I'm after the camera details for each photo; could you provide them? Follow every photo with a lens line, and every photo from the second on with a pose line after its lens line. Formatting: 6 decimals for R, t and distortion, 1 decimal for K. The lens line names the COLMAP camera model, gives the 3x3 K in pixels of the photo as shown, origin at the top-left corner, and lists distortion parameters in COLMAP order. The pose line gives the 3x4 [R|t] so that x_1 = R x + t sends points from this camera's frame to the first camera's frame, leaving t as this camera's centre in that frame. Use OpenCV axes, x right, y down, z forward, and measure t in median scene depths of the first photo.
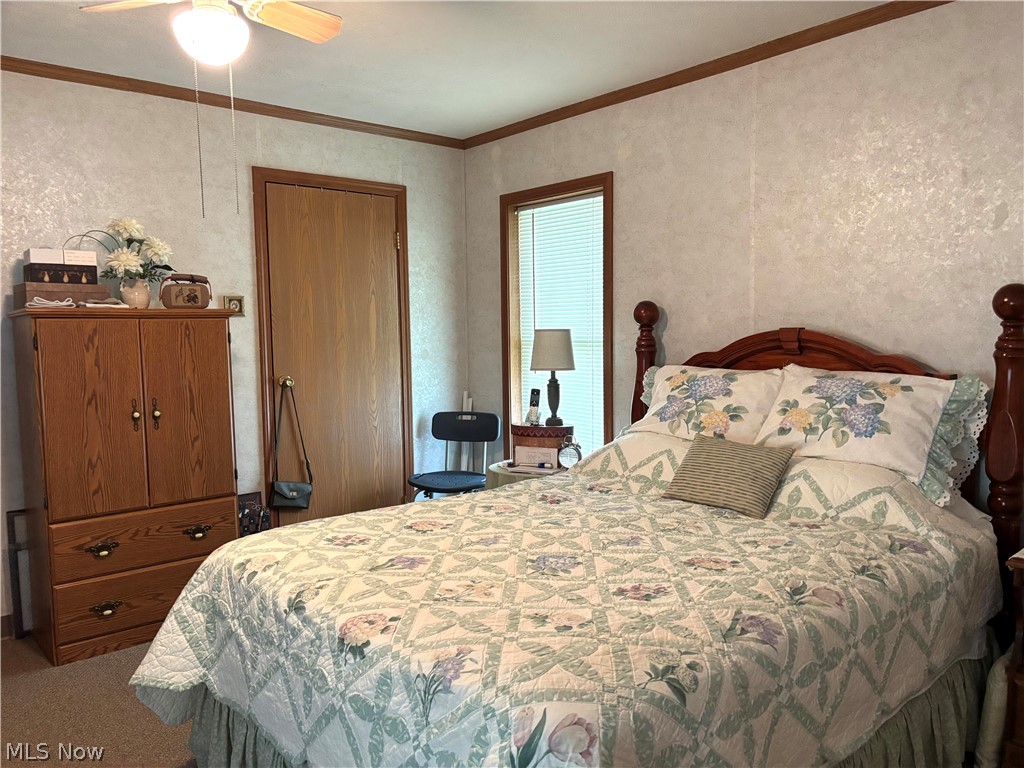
lens RADIAL K [[761.5, 0, 513.1], [0, 761.5, 400.8], [0, 0, 1]] dist [-0.001449, 0.000280]
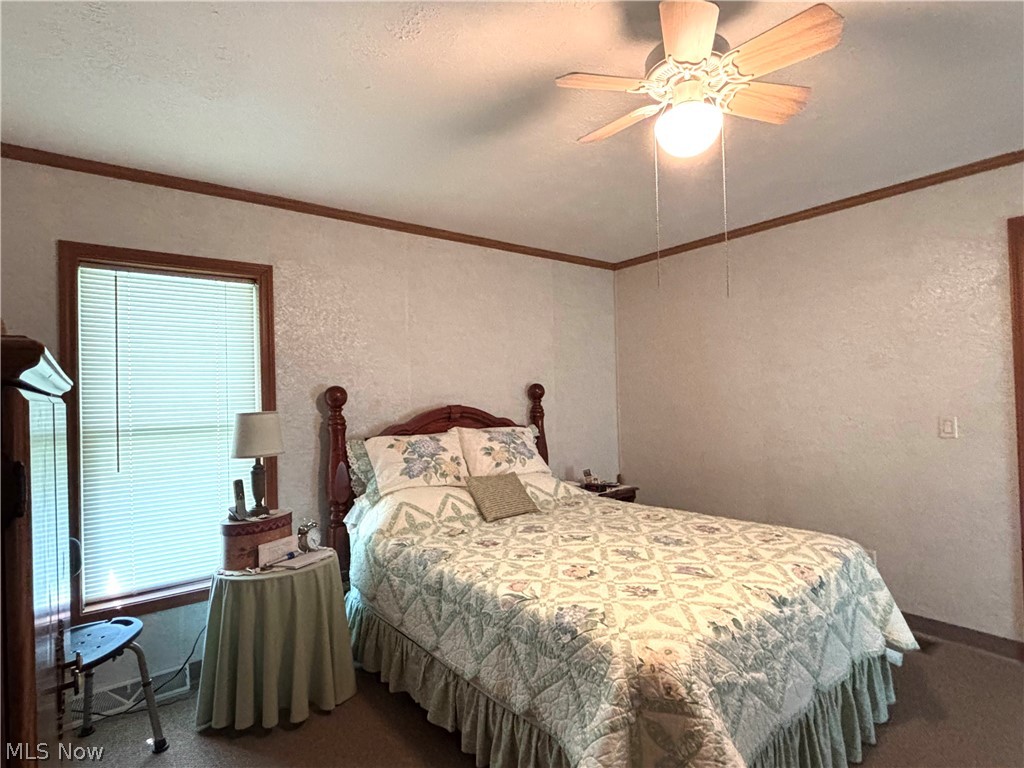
lens RADIAL K [[525.3, 0, 512.0], [0, 525.3, 384.0], [0, 0, 1]] dist [0.023014, -0.008739]
pose [[0.052289, 0.022019, 0.998389, -0.950554], [0.116186, 0.992833, -0.027981, -0.118946], [-0.991850, 0.117462, 0.049356, 1.022217]]
